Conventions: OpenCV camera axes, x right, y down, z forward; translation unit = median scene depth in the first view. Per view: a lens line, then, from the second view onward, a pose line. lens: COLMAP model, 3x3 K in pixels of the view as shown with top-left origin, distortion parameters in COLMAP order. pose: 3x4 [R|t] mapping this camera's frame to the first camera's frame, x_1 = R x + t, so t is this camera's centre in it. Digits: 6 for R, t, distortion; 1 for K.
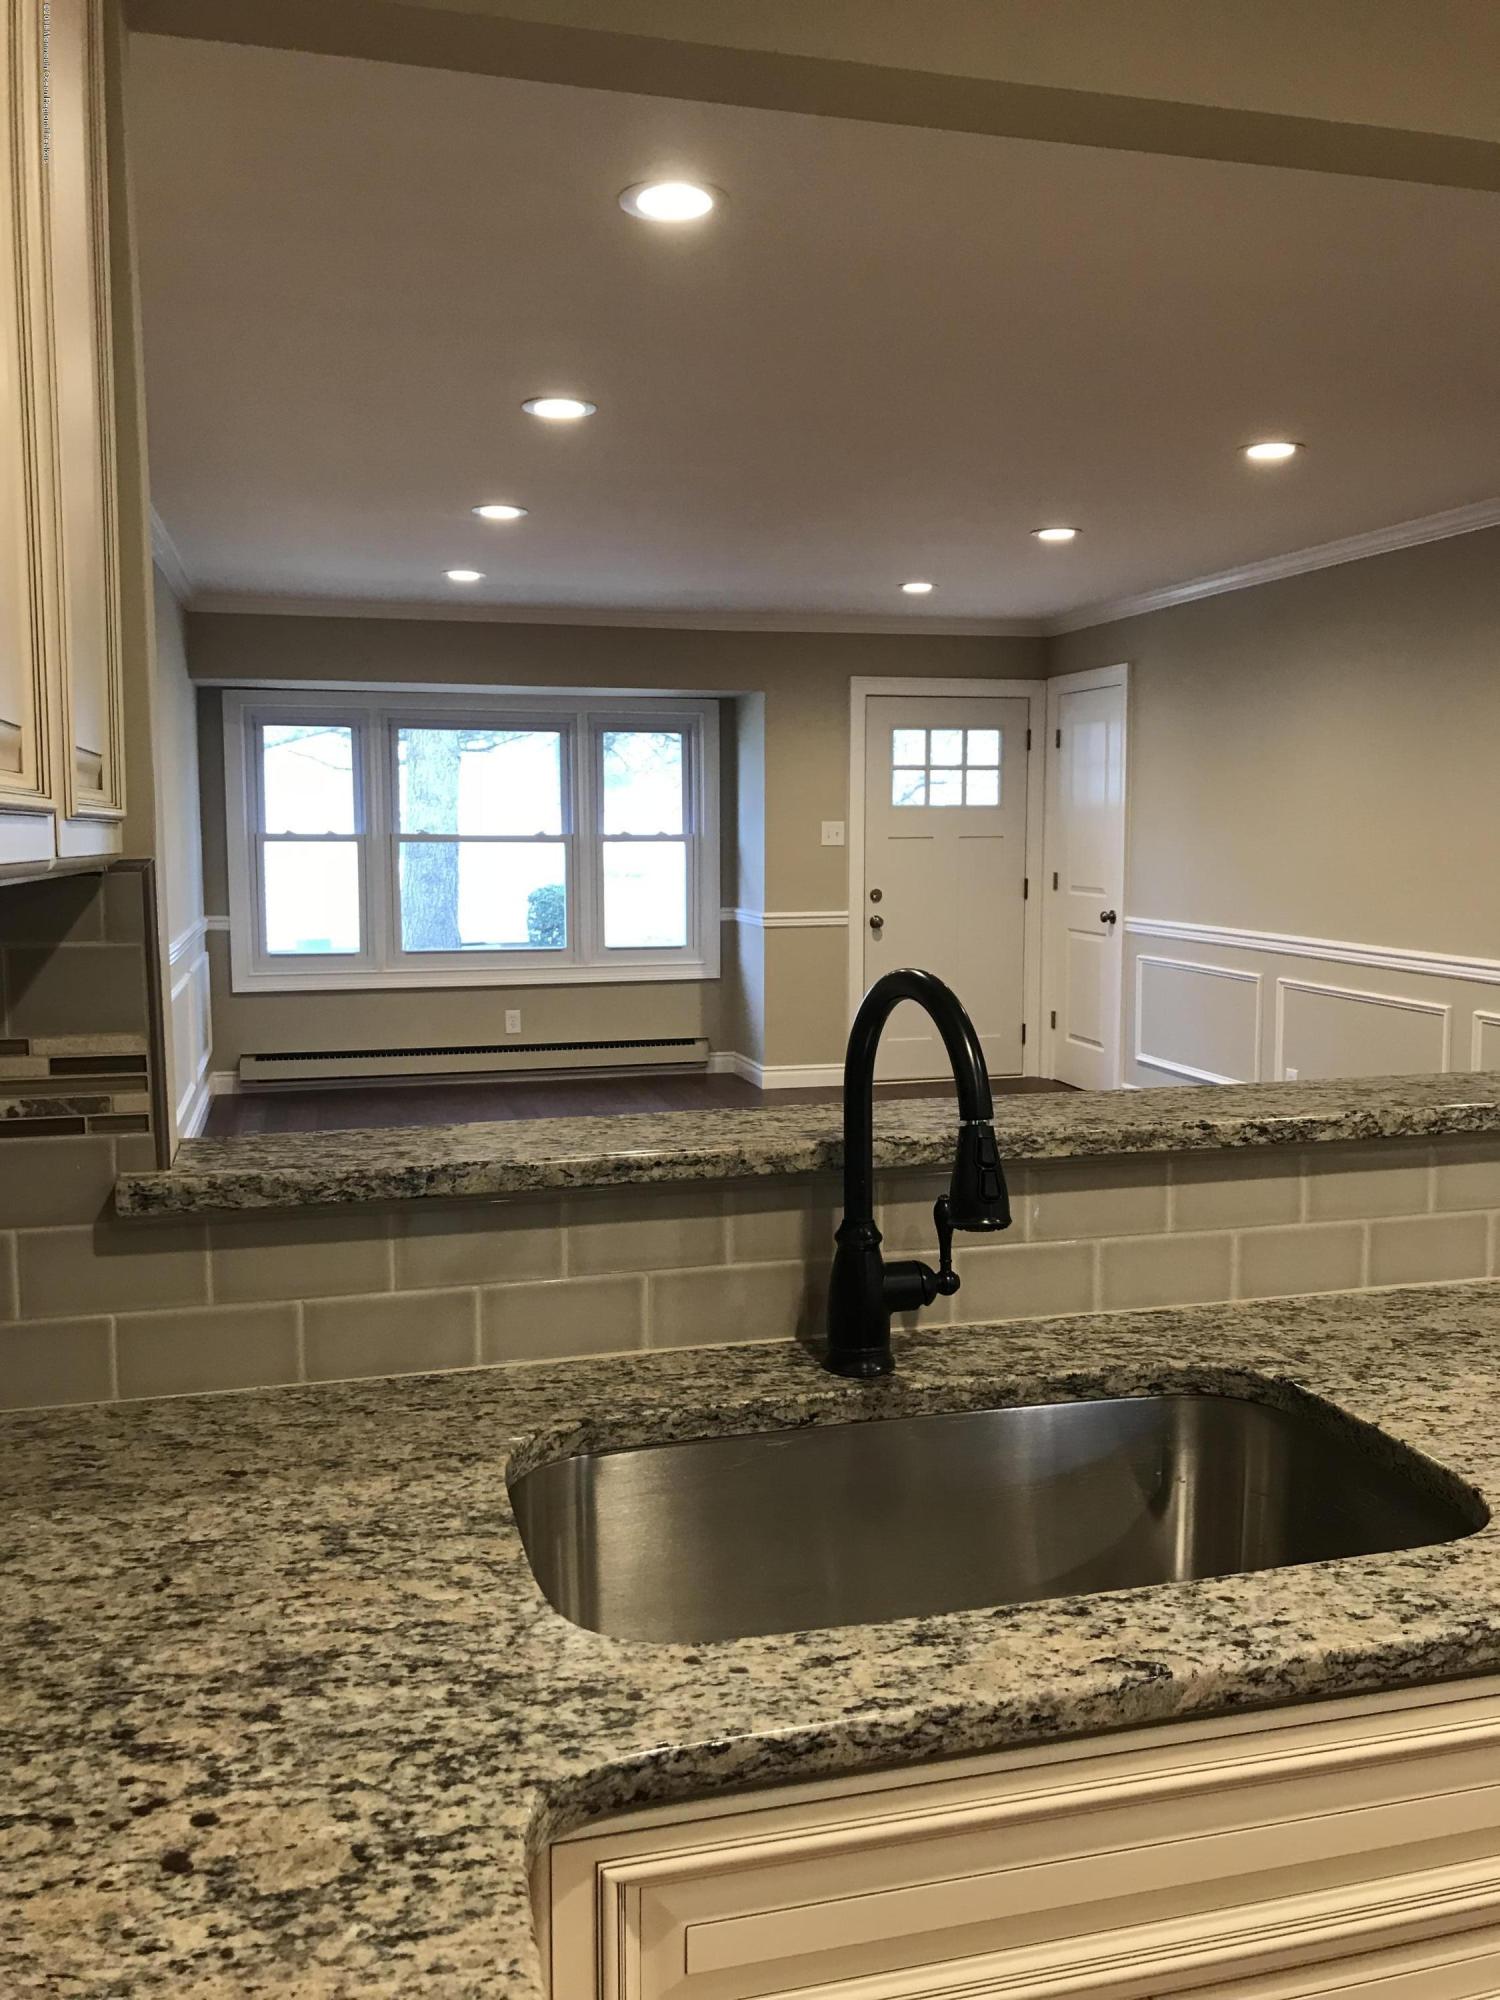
lens RADIAL K [[1690.3, 0, 681.8], [0, 1690.3, 1048.4], [0, 0, 1]] dist [0.022279, -0.007430]
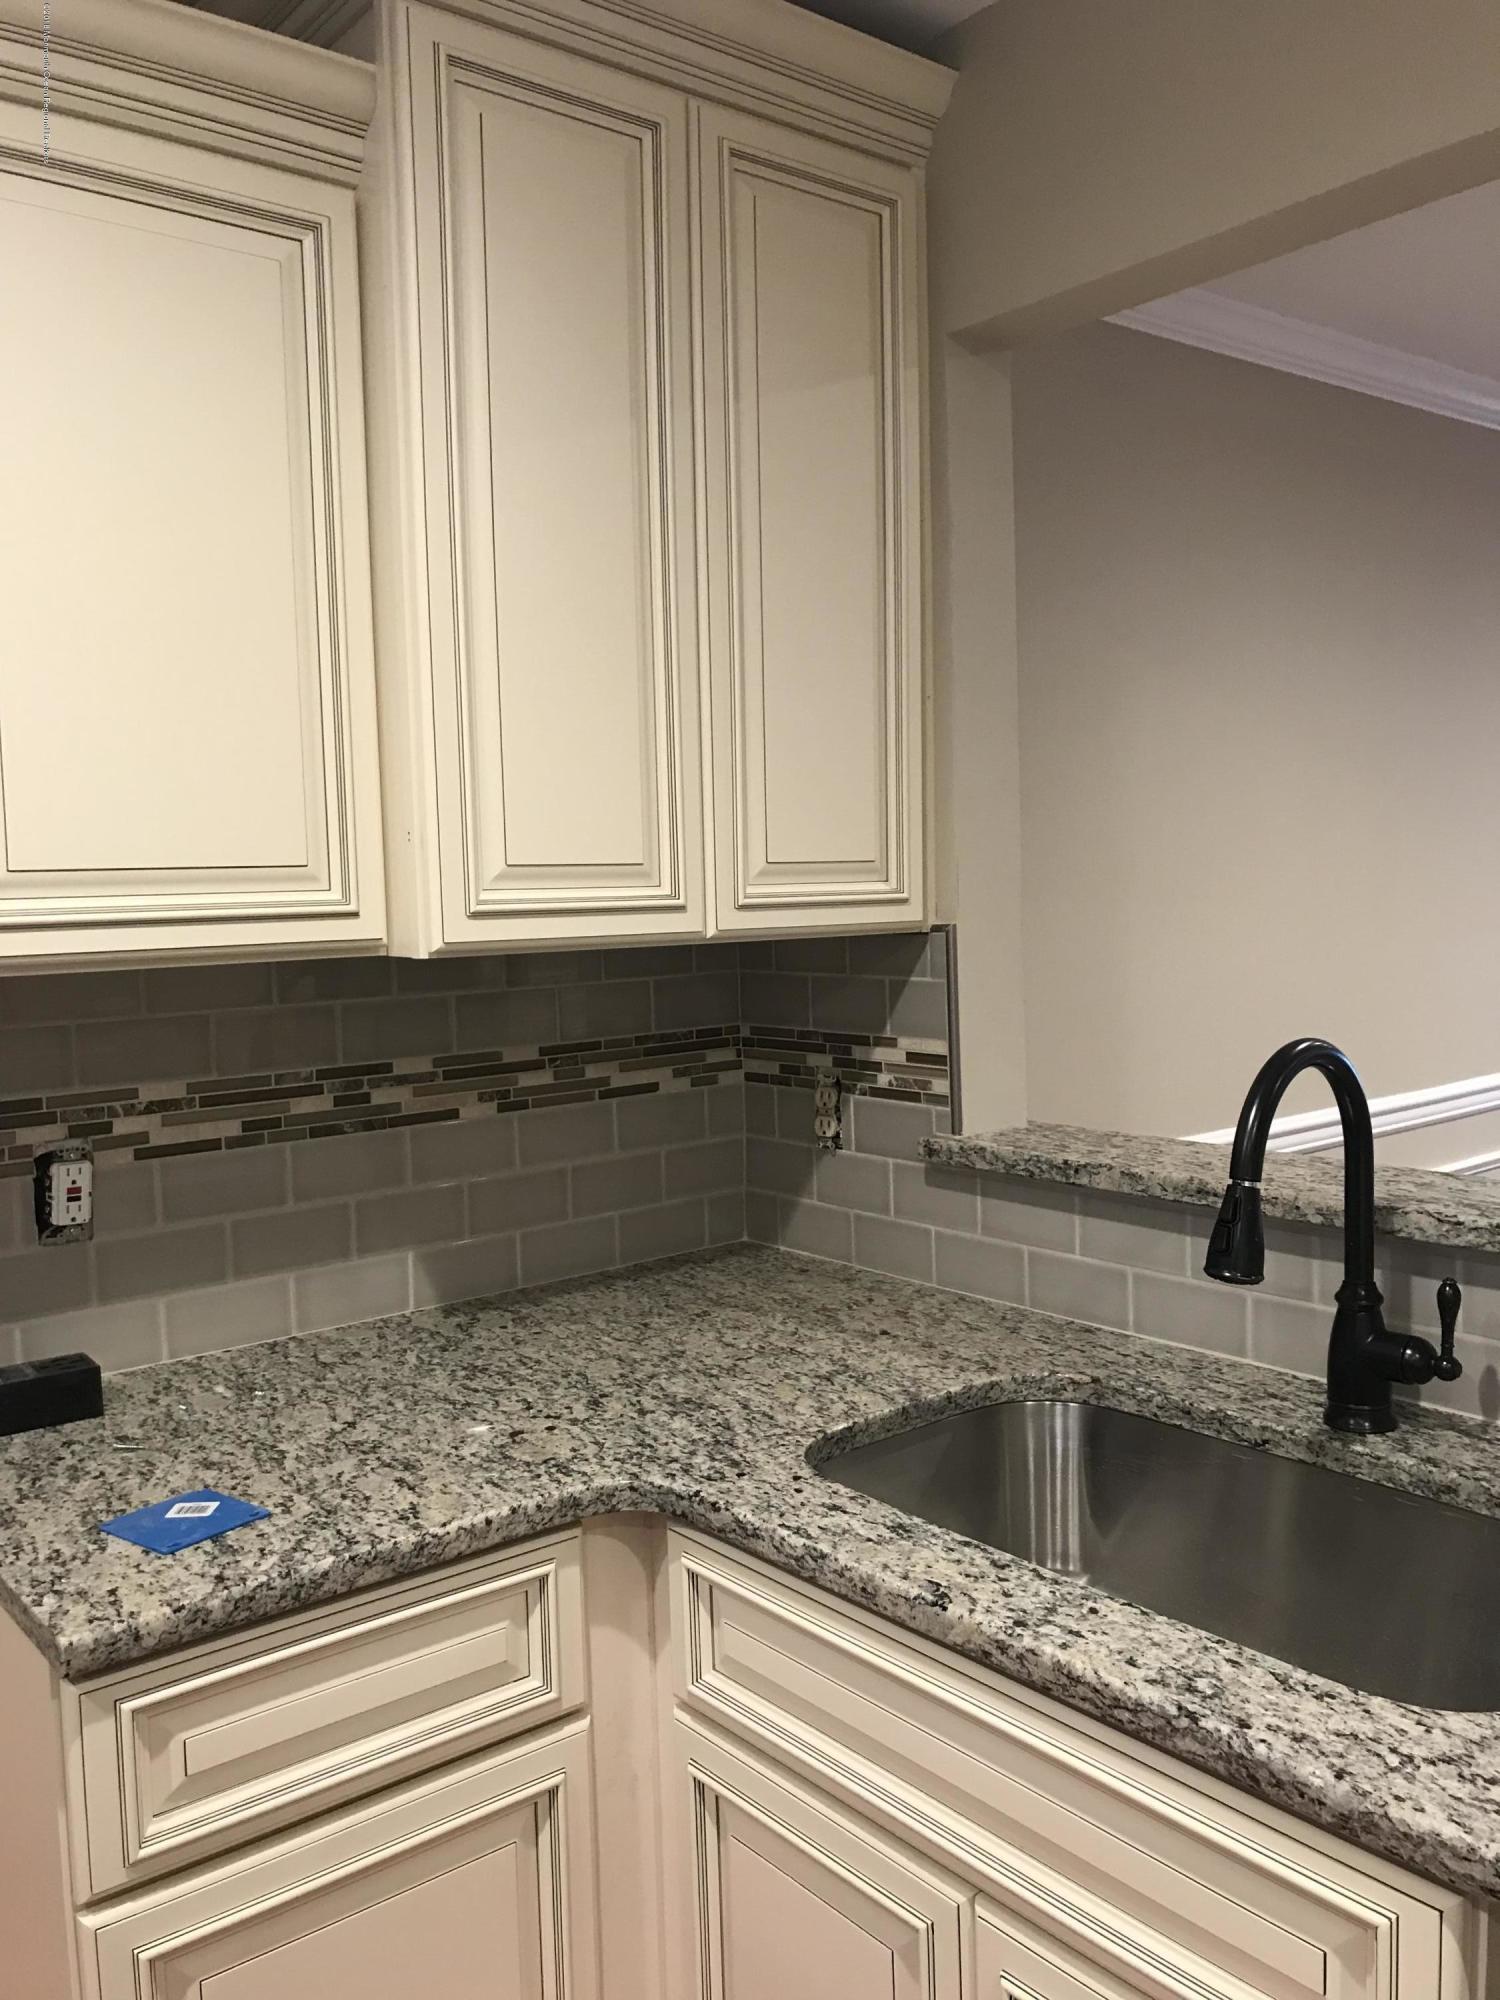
lens RADIAL K [[1690.3, 0, 763.4], [0, 1690.3, 1000.8], [0, 0, 1]] dist [0.022279, -0.007430]
pose [[0.400272, 0.063198, -0.914214, 1.189110], [-0.094068, 0.995183, 0.027609, -0.085270], [0.911555, 0.074947, 0.404289, 0.303068]]
